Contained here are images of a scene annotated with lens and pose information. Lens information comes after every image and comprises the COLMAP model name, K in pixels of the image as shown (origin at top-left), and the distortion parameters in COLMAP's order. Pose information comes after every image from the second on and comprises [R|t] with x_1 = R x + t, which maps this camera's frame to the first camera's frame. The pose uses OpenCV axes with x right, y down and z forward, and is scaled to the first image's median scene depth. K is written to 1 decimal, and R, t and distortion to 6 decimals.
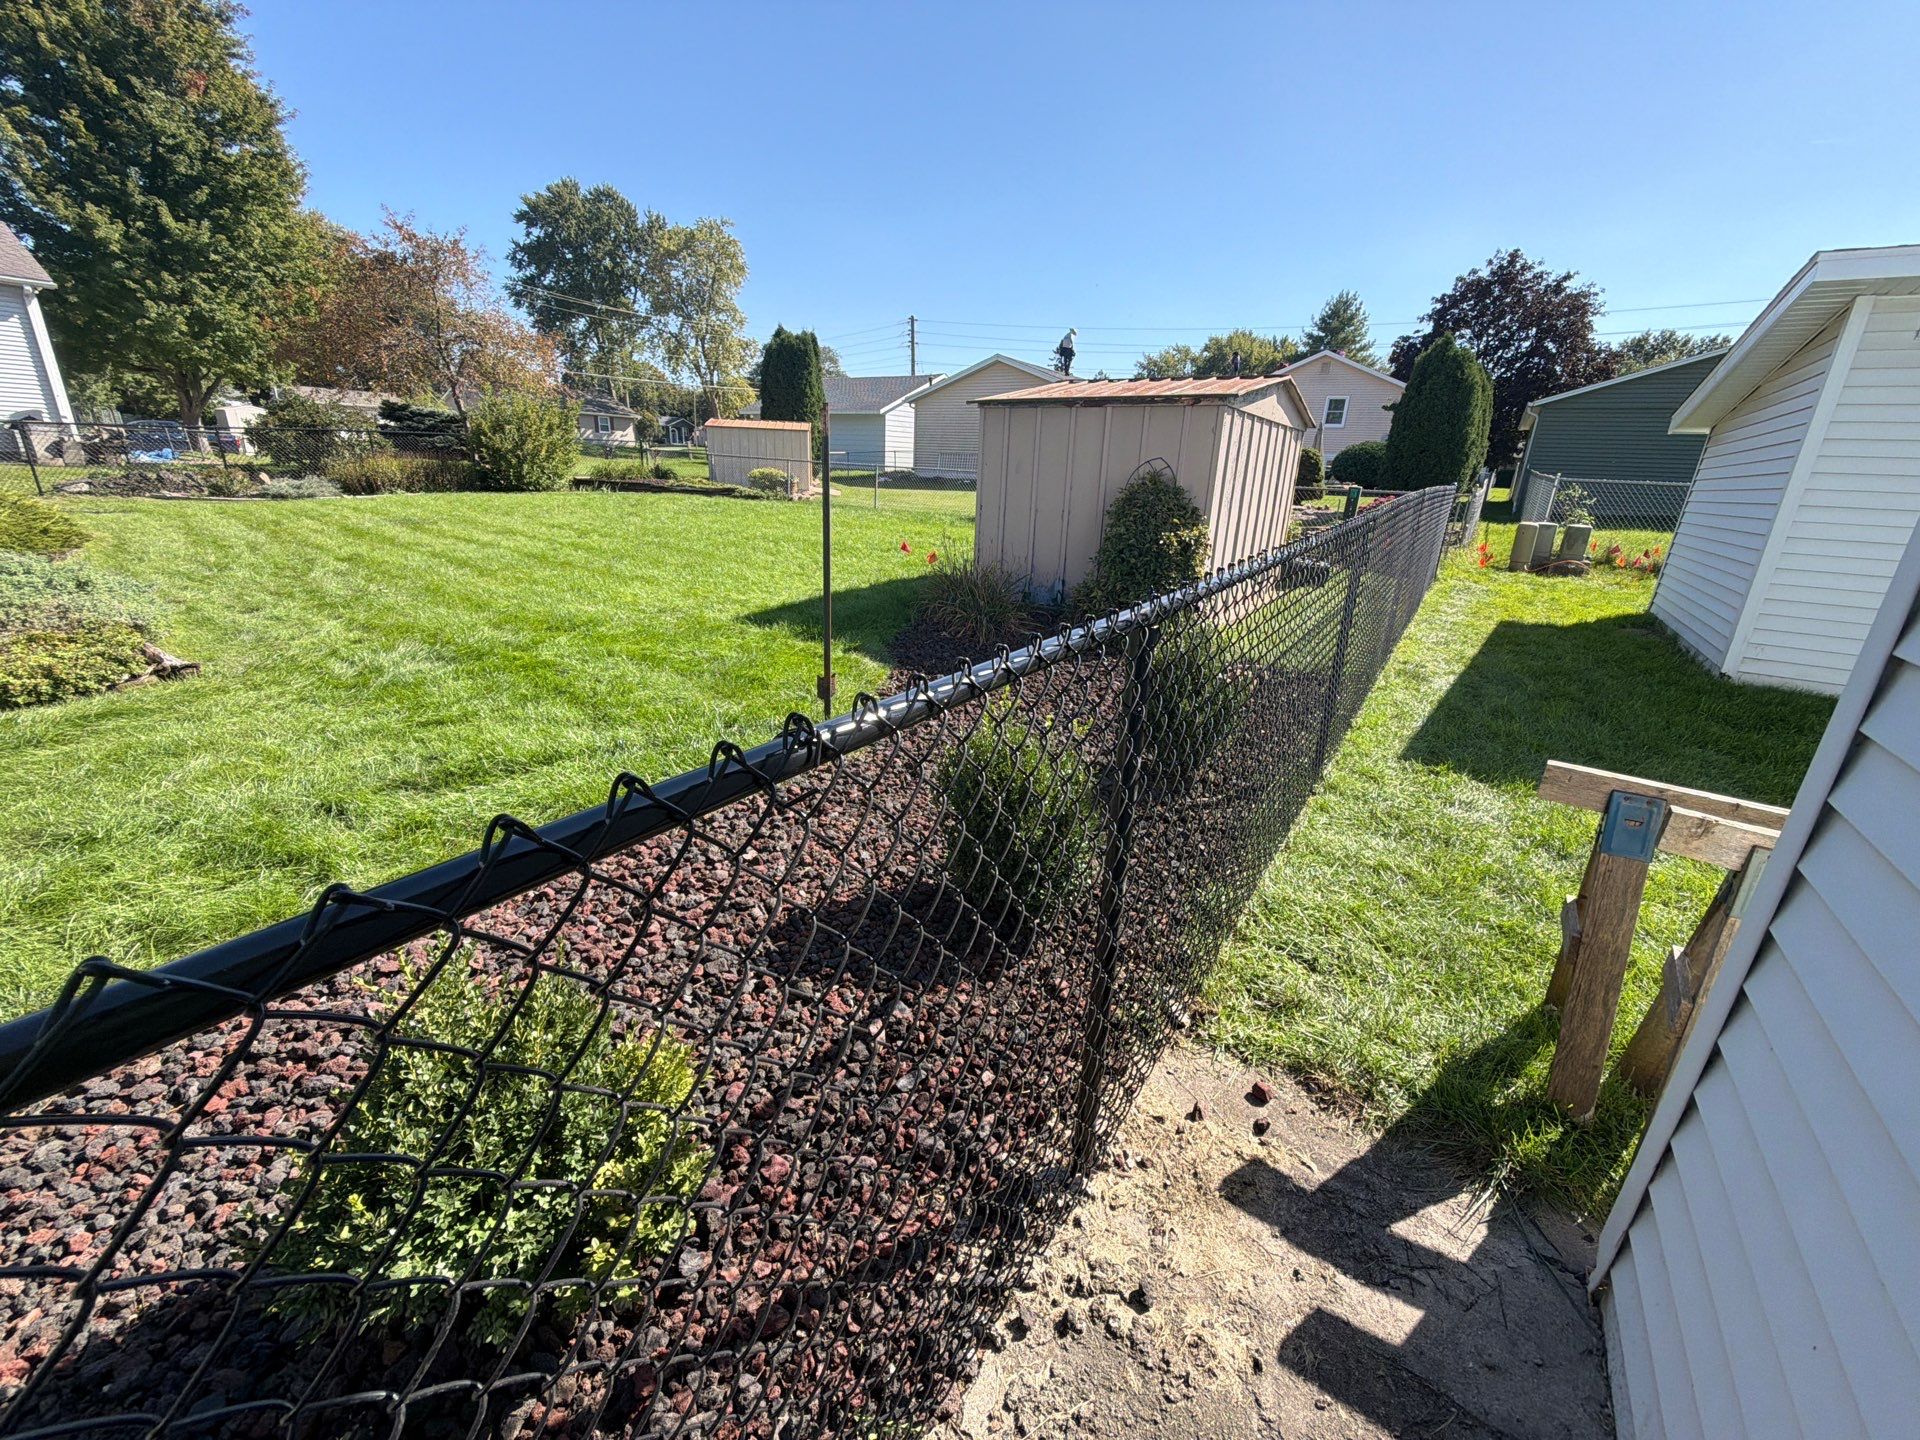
lens RADIAL K [[755.8, 0, 963.2], [0, 755.8, 717.8], [0, 0, 1]] dist [0.000114, 0.000171]
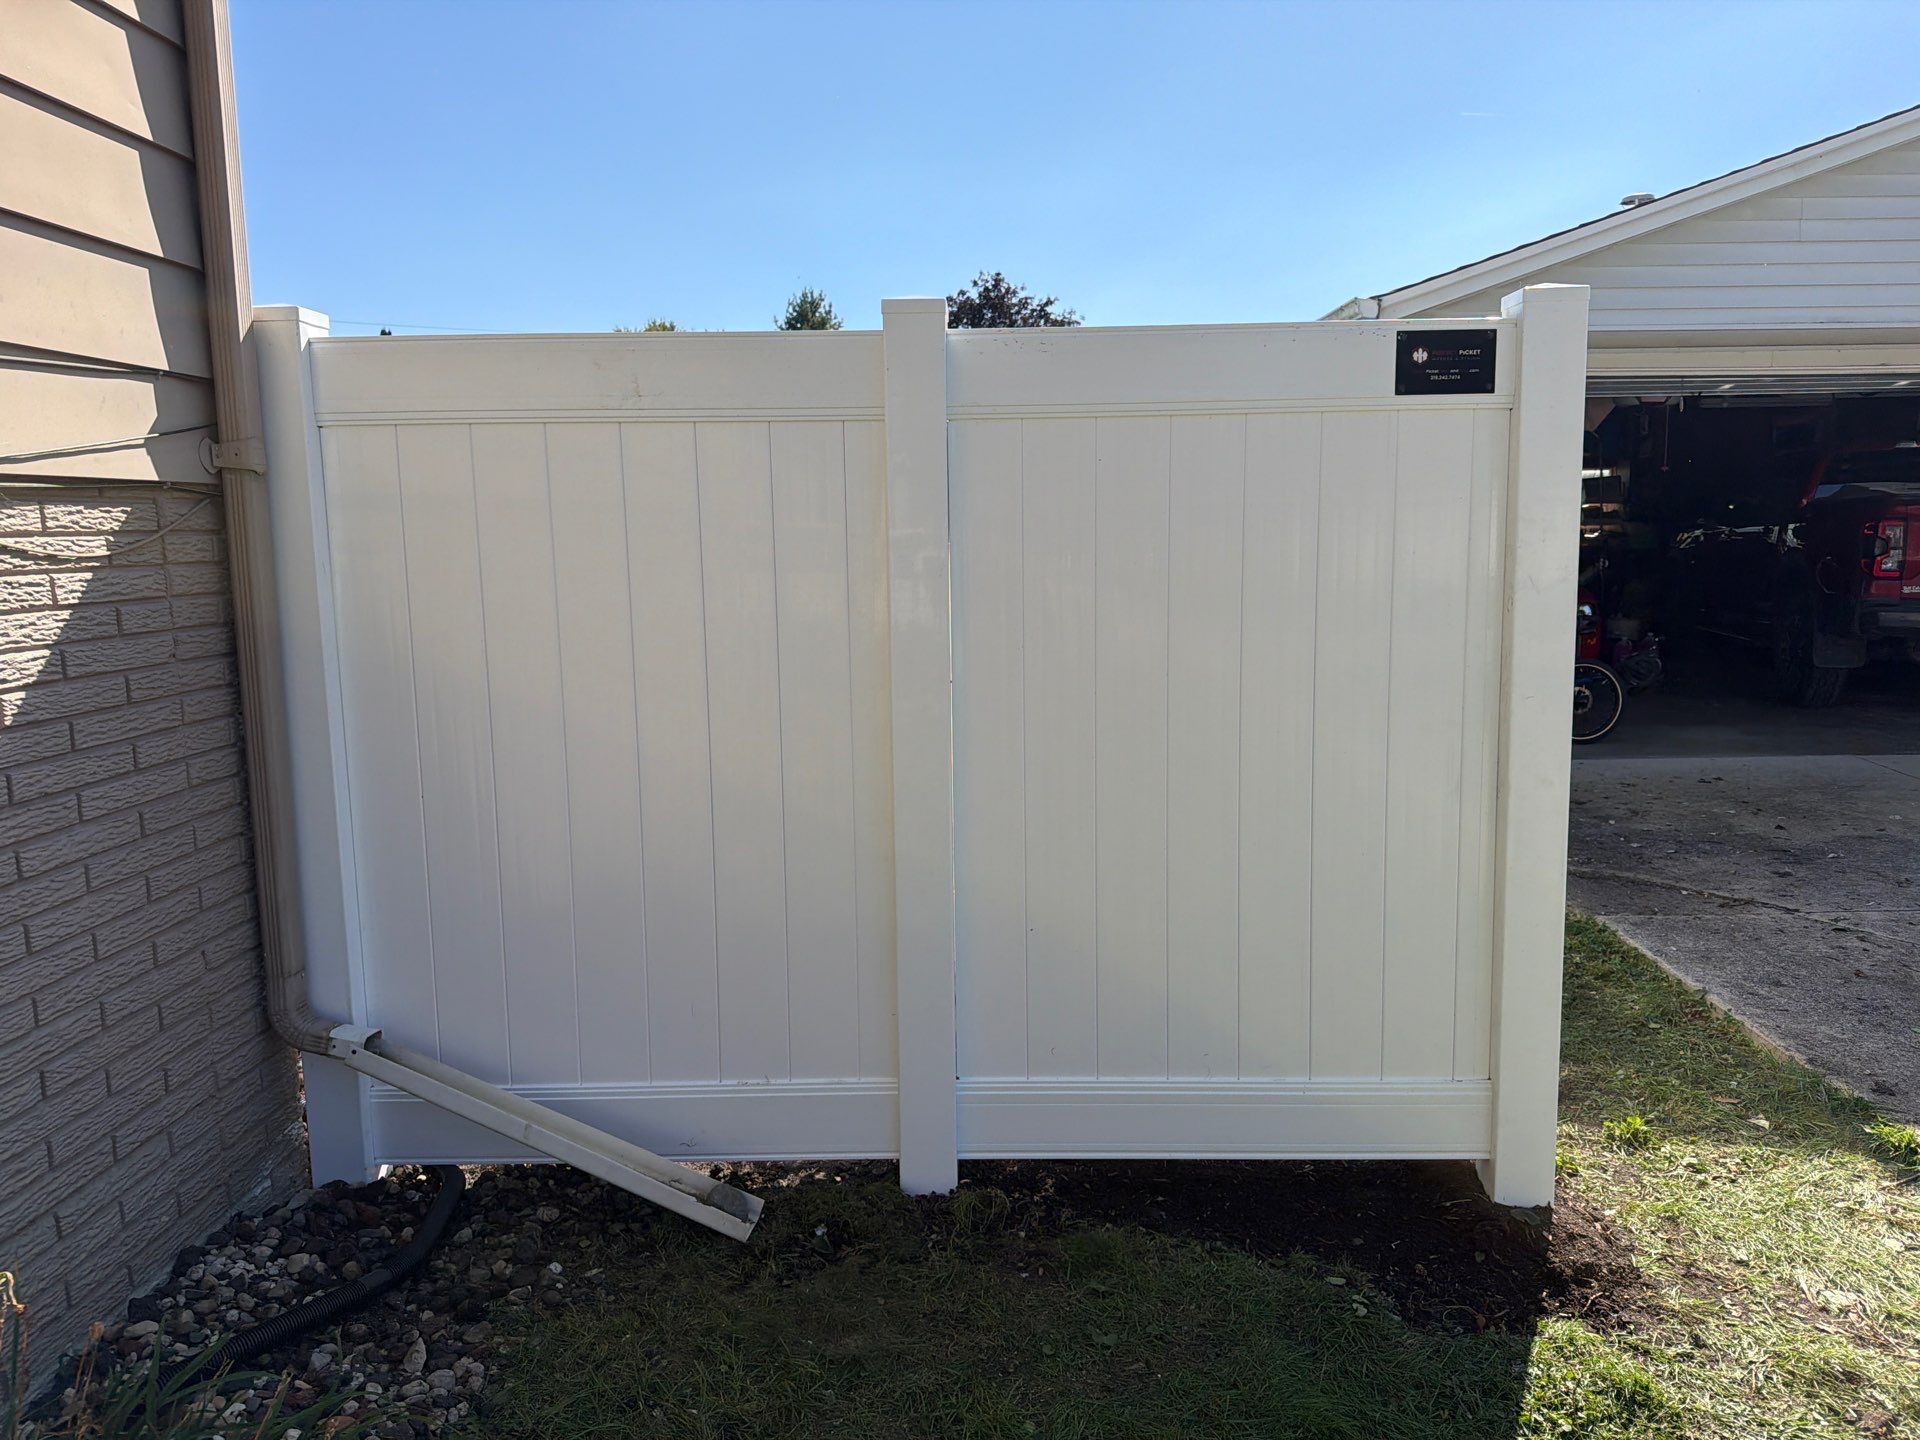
lens RADIAL K [[1359.4, 0, 955.7], [0, 1359.4, 721.9], [0, 0, 1]] dist [0.005576, -0.011817]
pose [[0.846230, -0.130484, 0.516594, -0.208153], [0.216973, 0.969911, -0.110436, 0.072161], [-0.486640, 0.205541, 0.849079, -0.235387]]
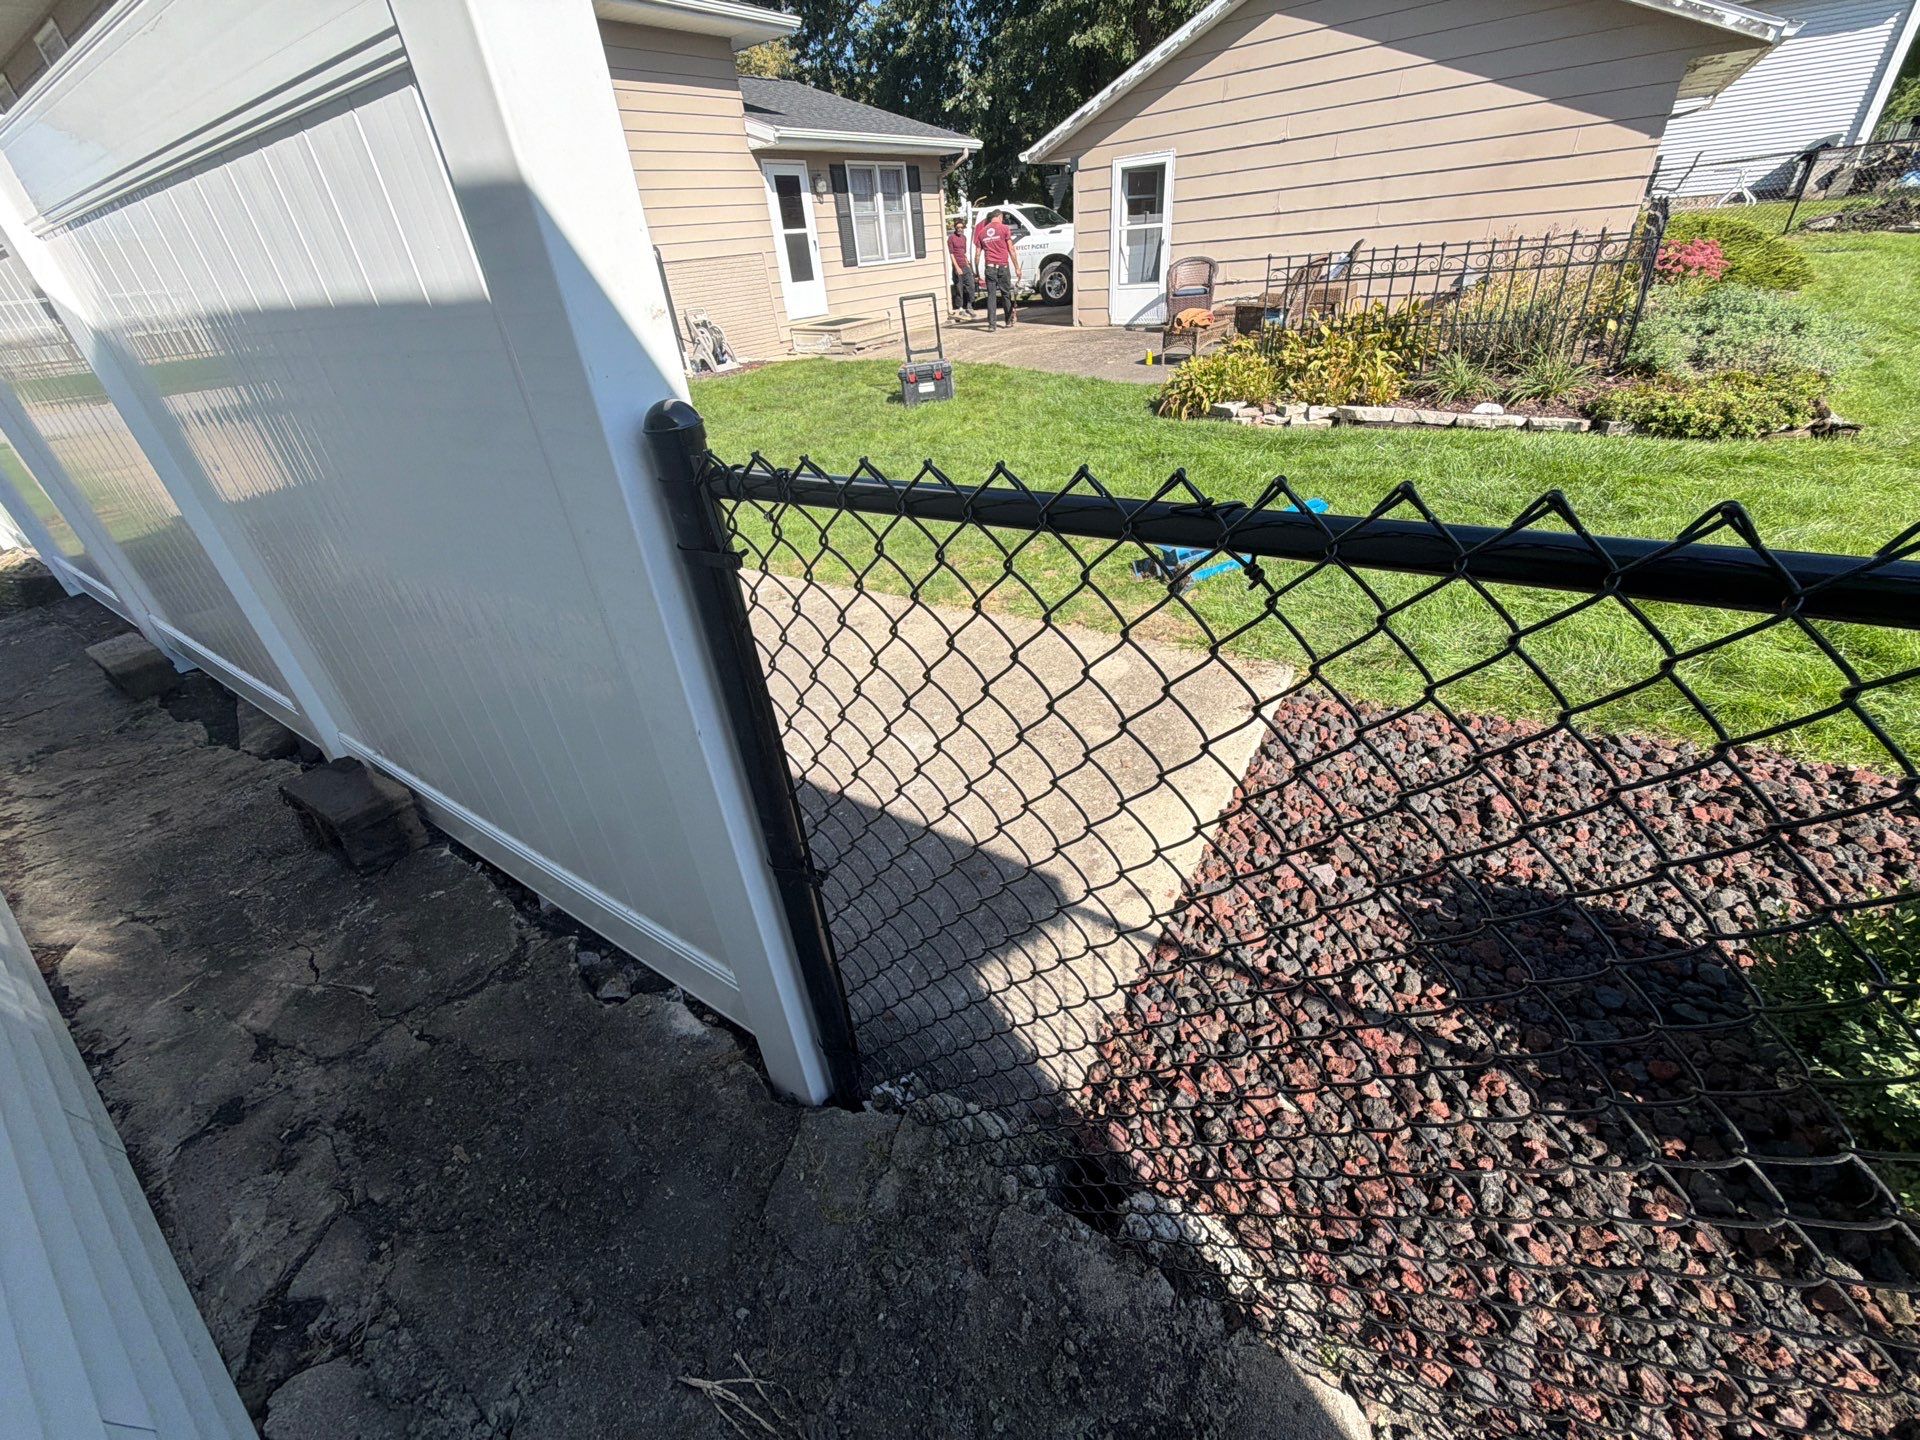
lens RADIAL K [[764.0, 0, 961.0], [0, 764.0, 721.1], [0, 0, 1]] dist [-0.000212, -0.000265]
pose [[-0.008885, 0.498718, -0.866718, -0.008573], [-0.238797, 0.840617, 0.486147, 0.013825], [0.971029, 0.211289, 0.111623, -0.029594]]
